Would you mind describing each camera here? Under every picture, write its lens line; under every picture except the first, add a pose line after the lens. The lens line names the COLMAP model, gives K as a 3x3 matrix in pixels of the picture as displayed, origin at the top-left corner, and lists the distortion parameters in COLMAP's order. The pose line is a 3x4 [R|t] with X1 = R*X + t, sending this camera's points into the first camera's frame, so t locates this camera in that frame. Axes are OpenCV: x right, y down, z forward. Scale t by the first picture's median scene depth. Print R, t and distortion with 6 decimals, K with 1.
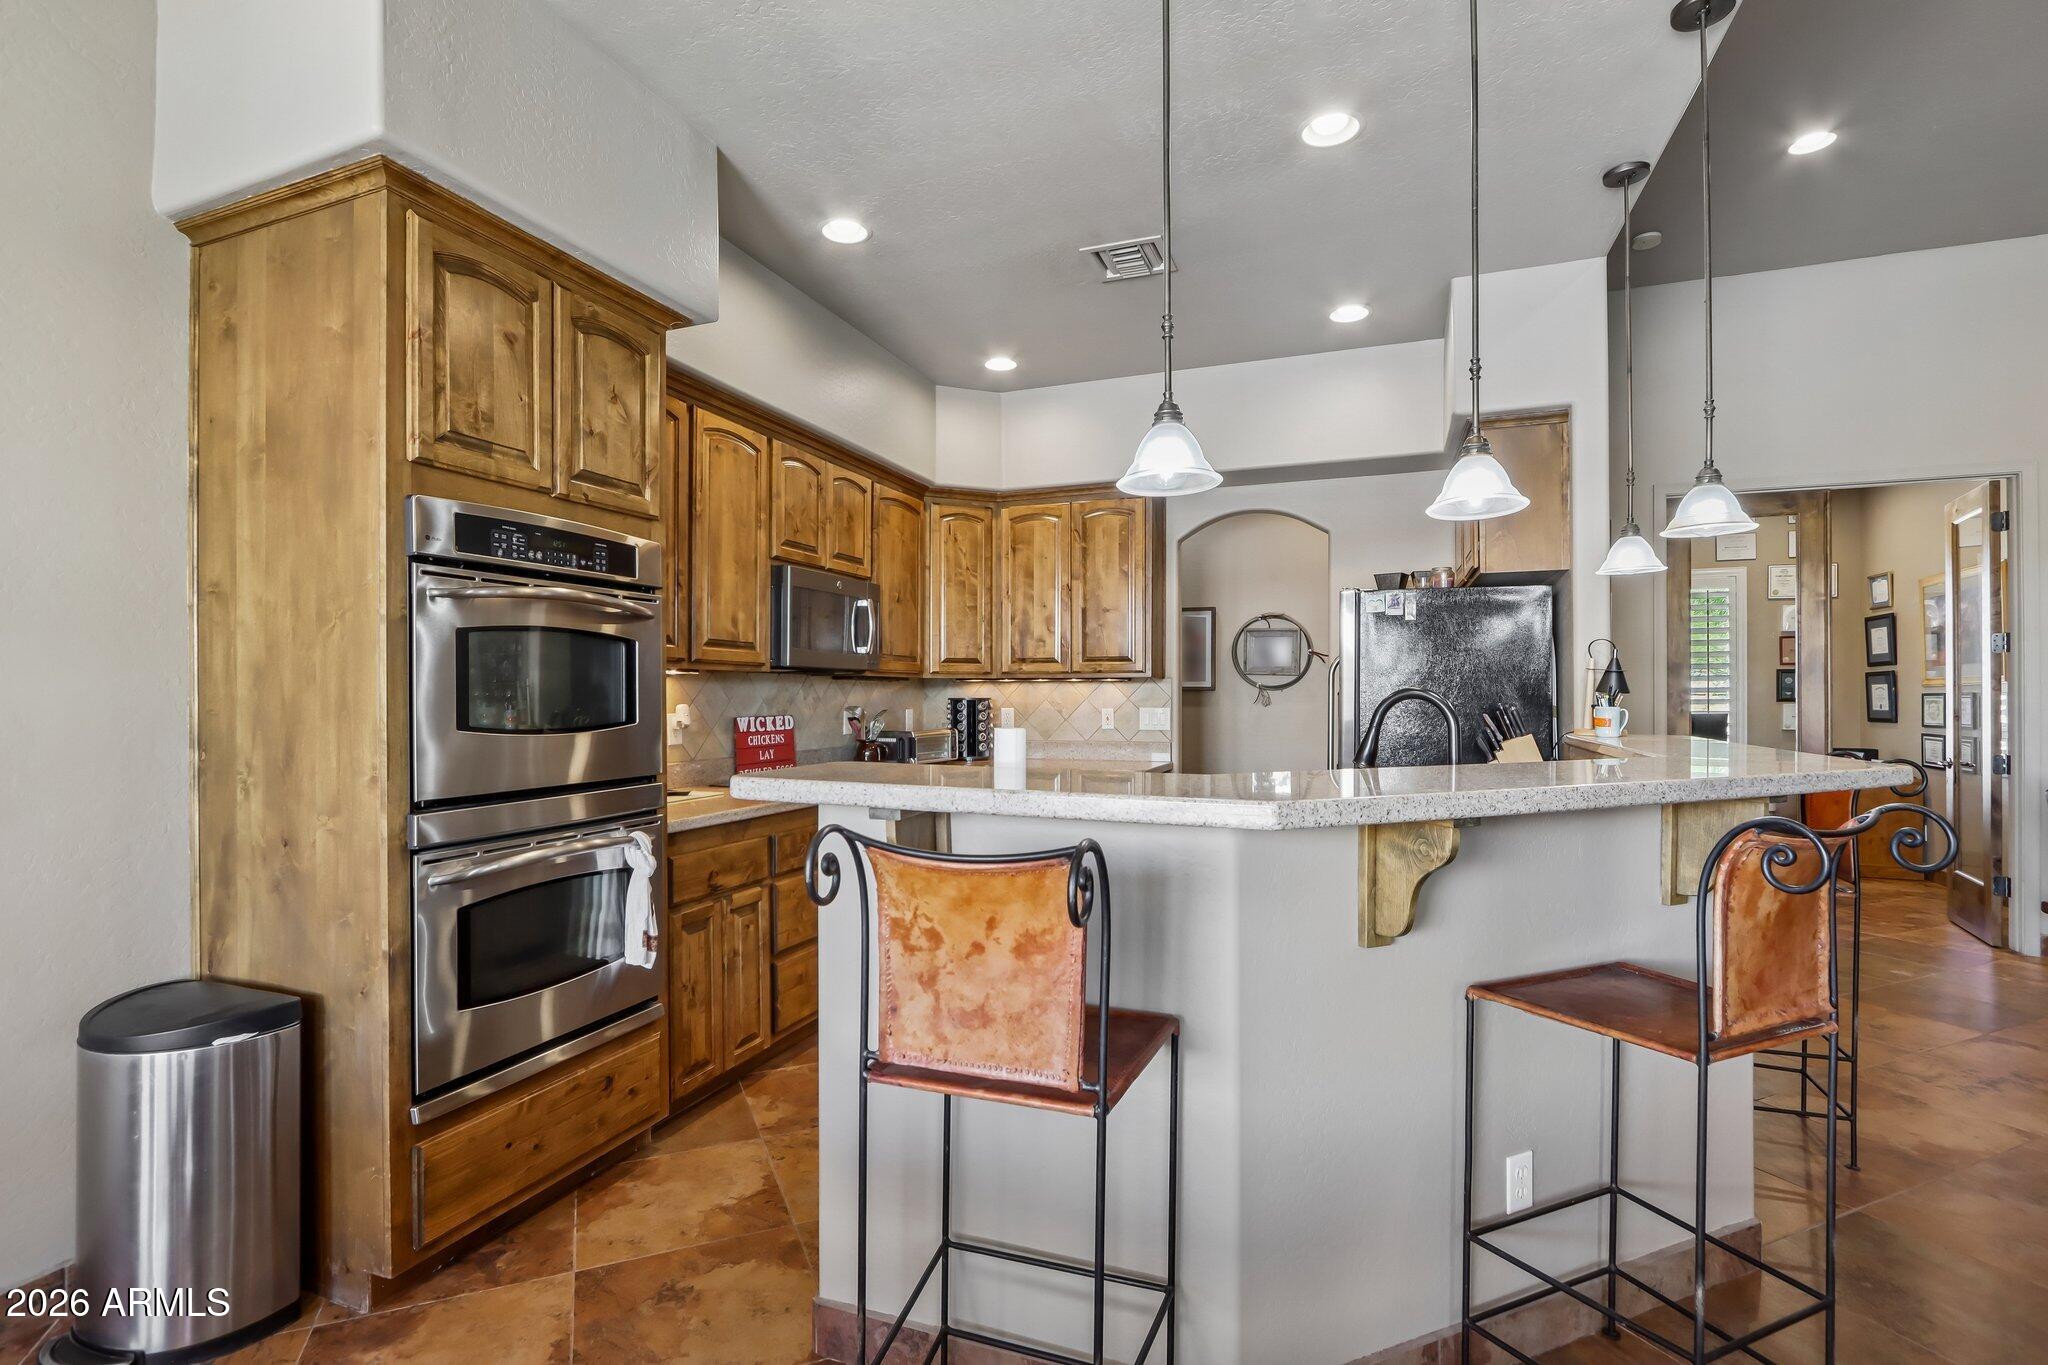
lens RADIAL K [[952.0, 0, 993.1], [0, 952.0, 696.6], [0, 0, 1]] dist [-0.017213, 0.003017]
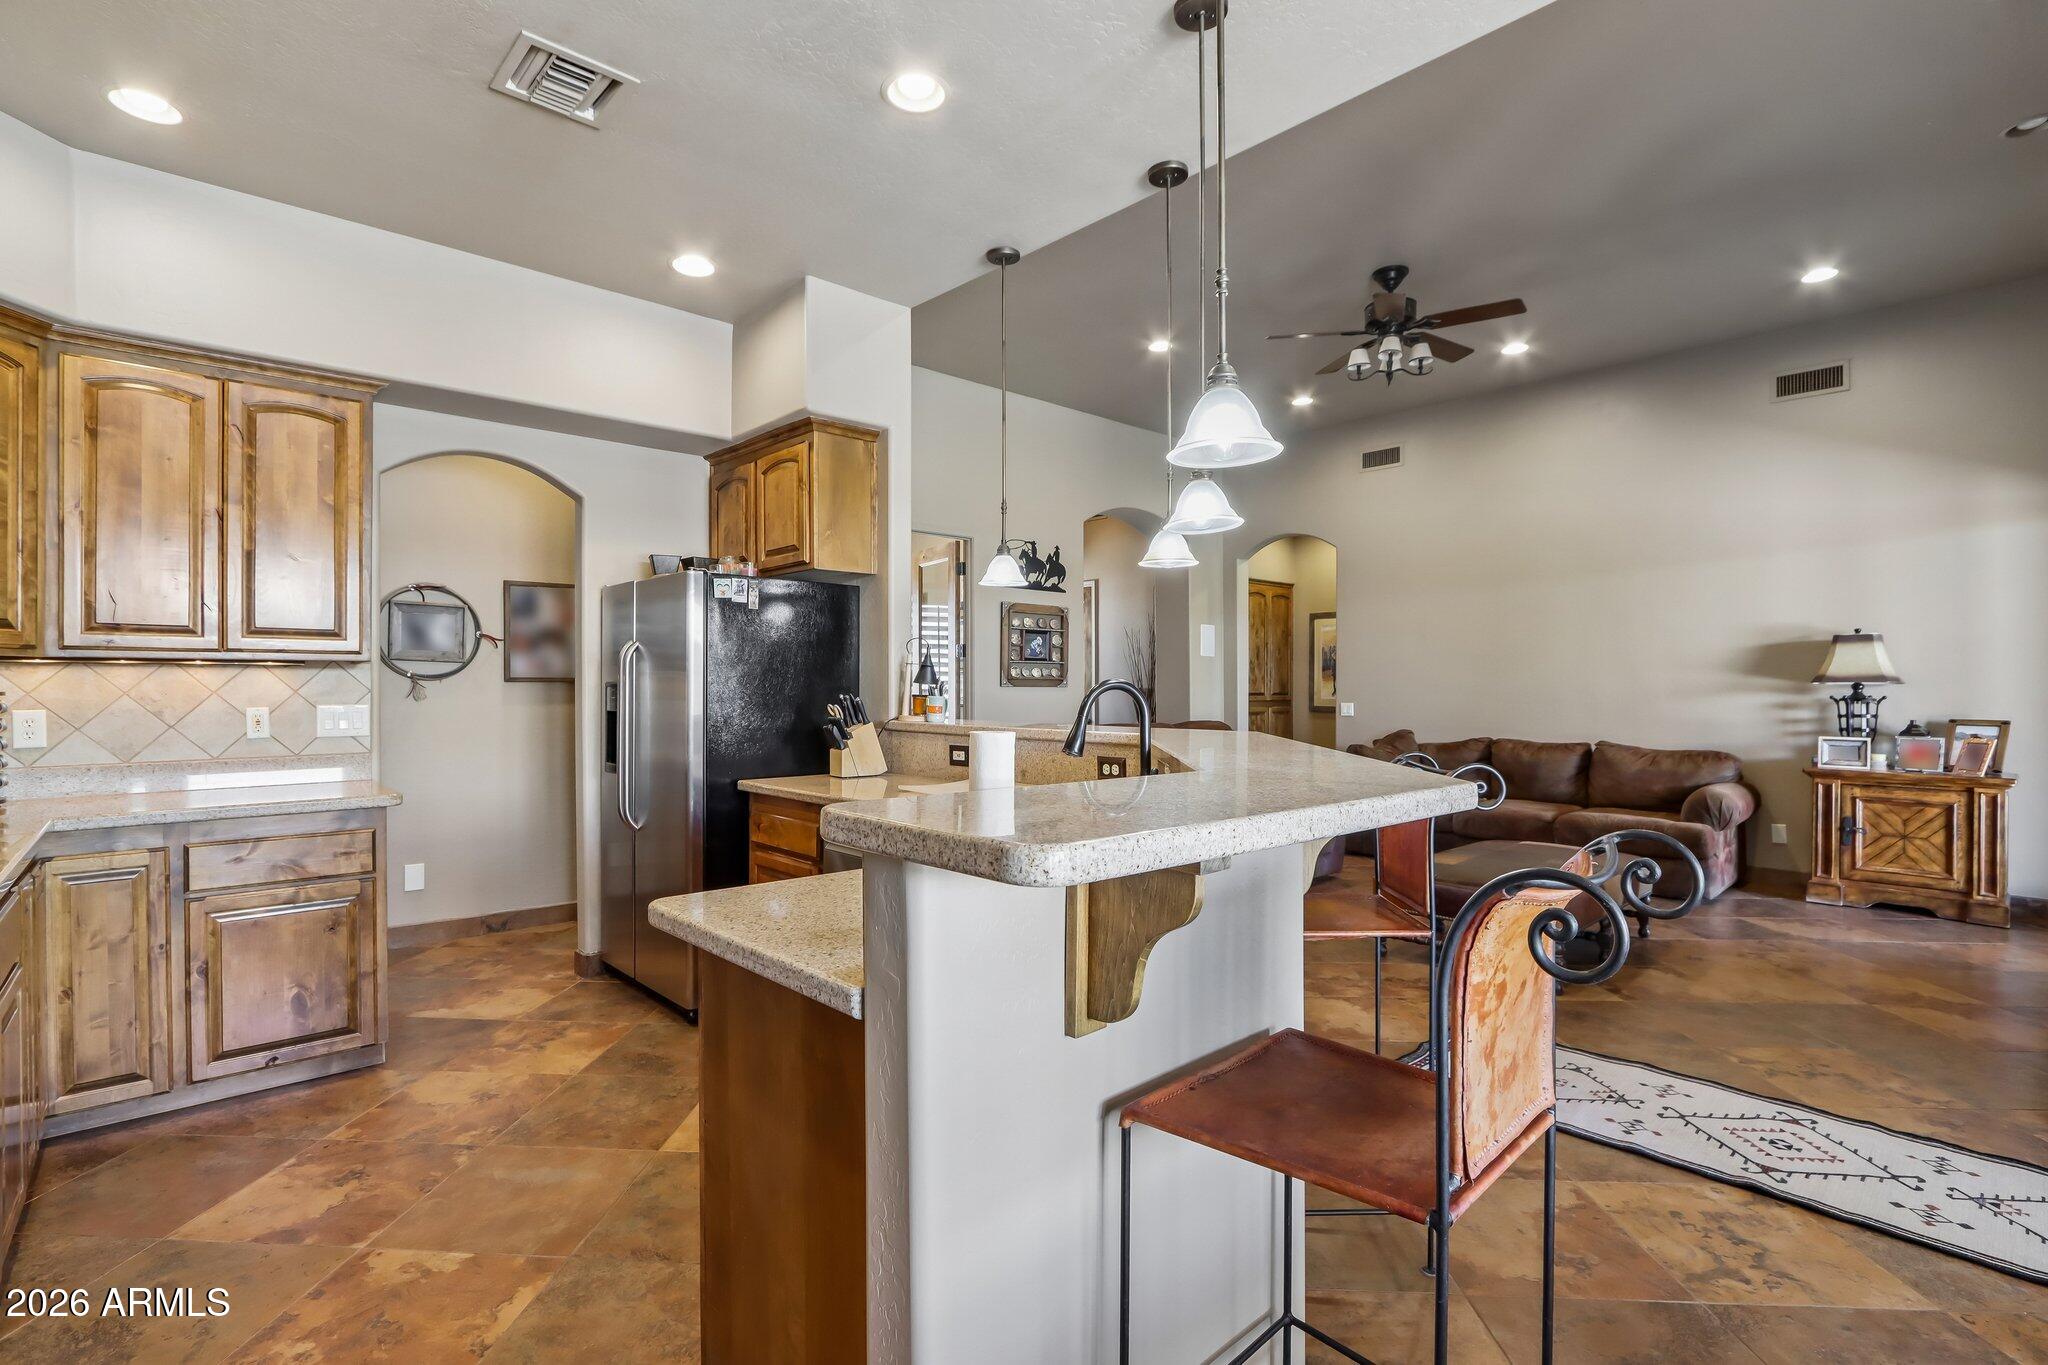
lens RADIAL K [[952.0, 0, 996.5], [0, 952.0, 692.9], [0, 0, 1]] dist [-0.017213, 0.003017]
pose [[0.438943, -0.007585, 0.898483, -0.303641], [0.003146, 0.999971, 0.006905, -0.000712], [-0.898510, -0.000205, 0.438954, 0.329024]]
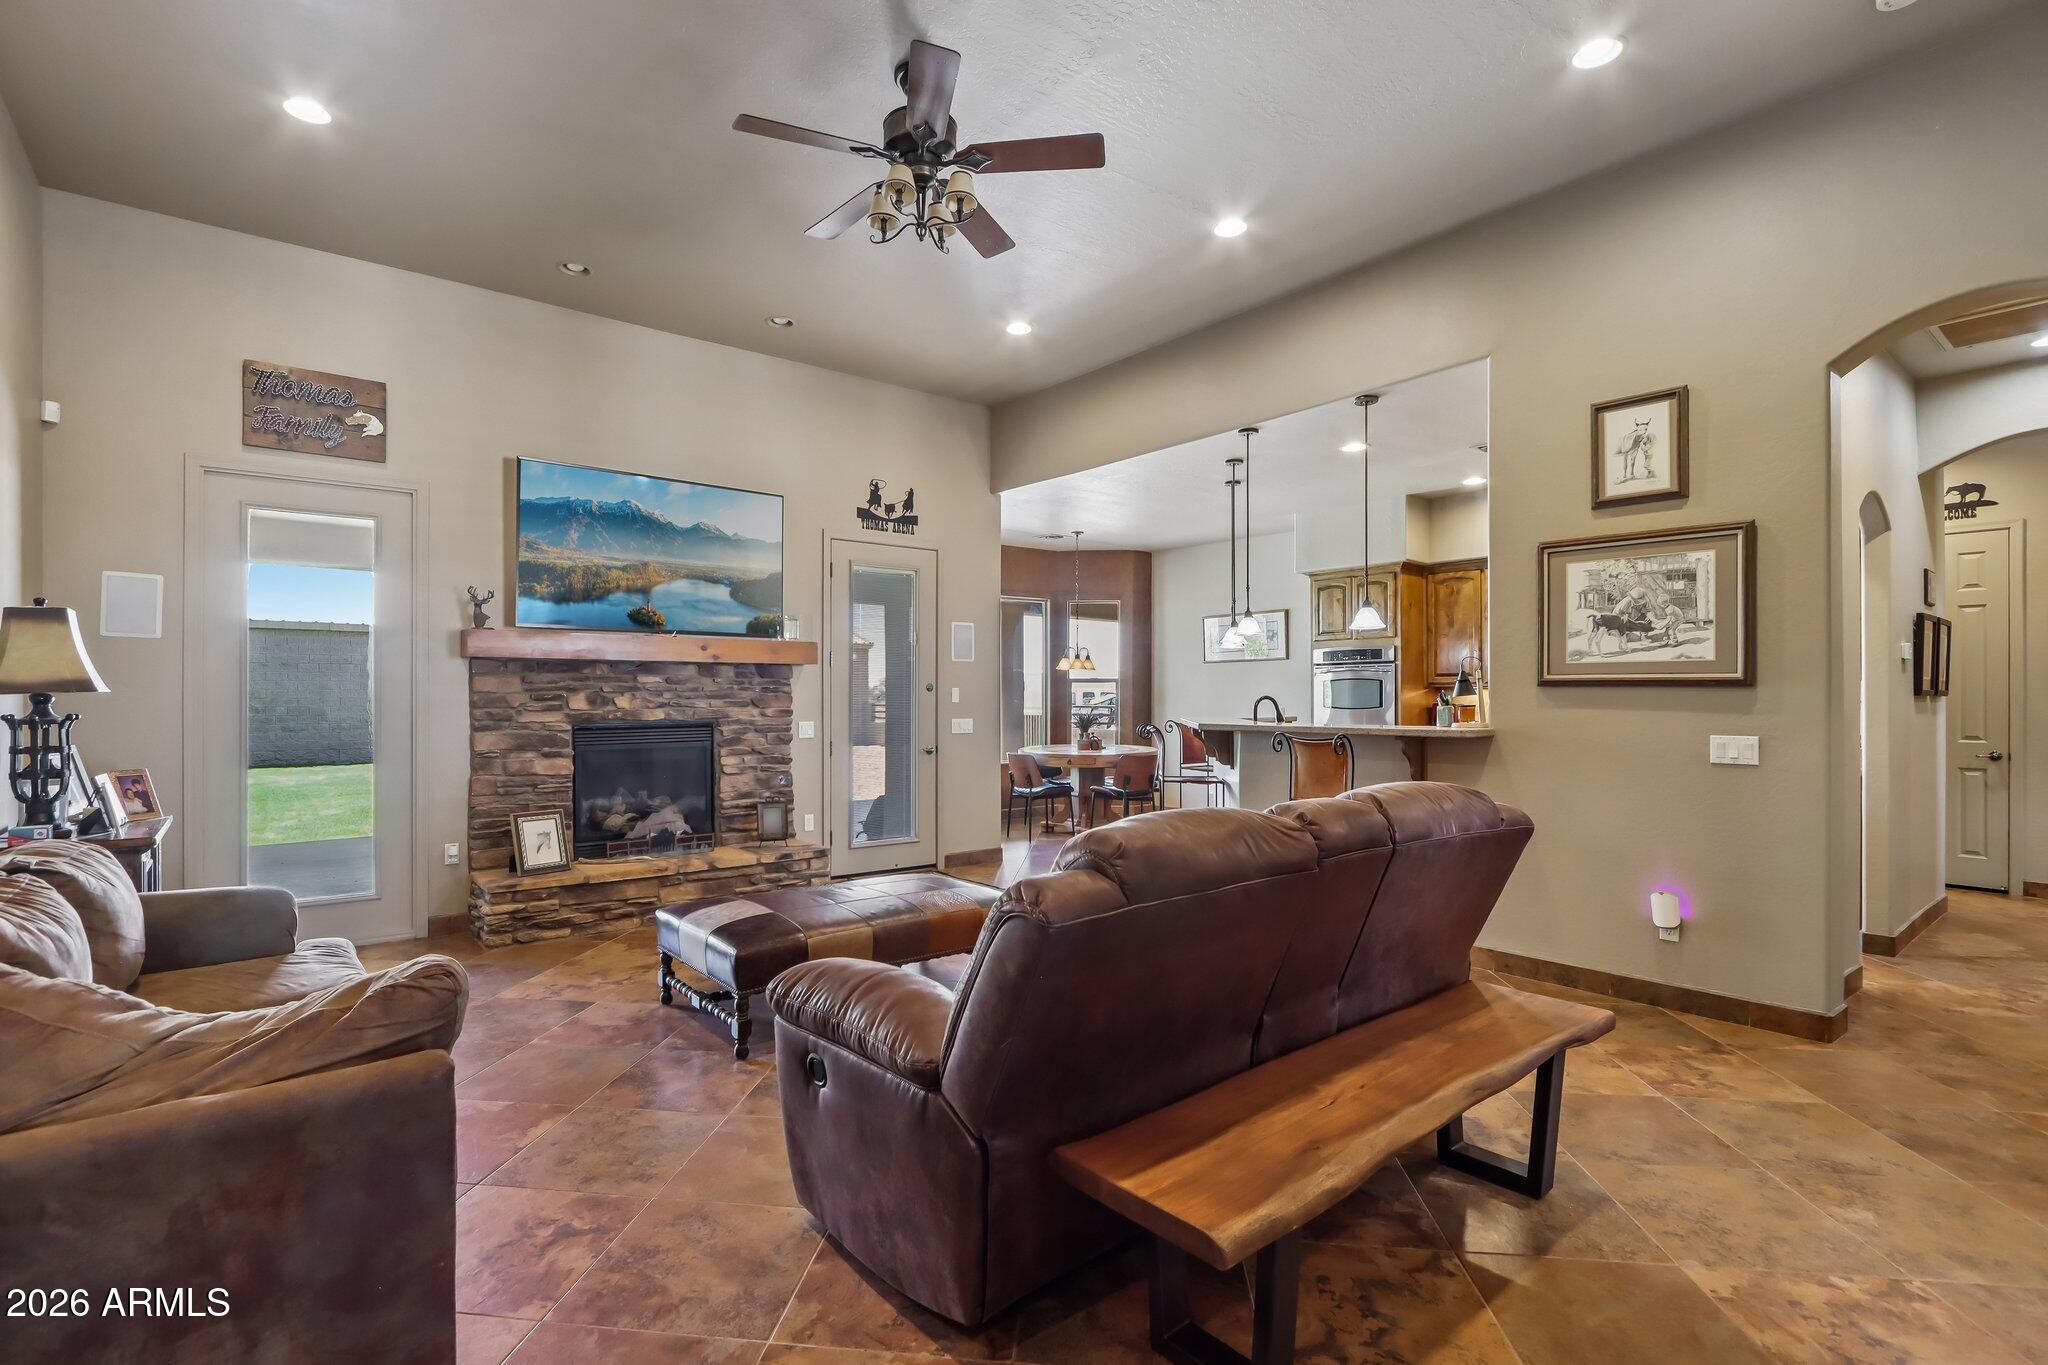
lens RADIAL K [[952.0, 0, 995.9], [0, 952.0, 692.7], [0, 0, 1]] dist [-0.017213, 0.003017]
pose [[-0.498460, -0.005265, -0.866897, 1.780018], [-0.002955, 0.999986, -0.004374, -0.000974], [0.866908, 0.000382, -0.498469, 0.901119]]
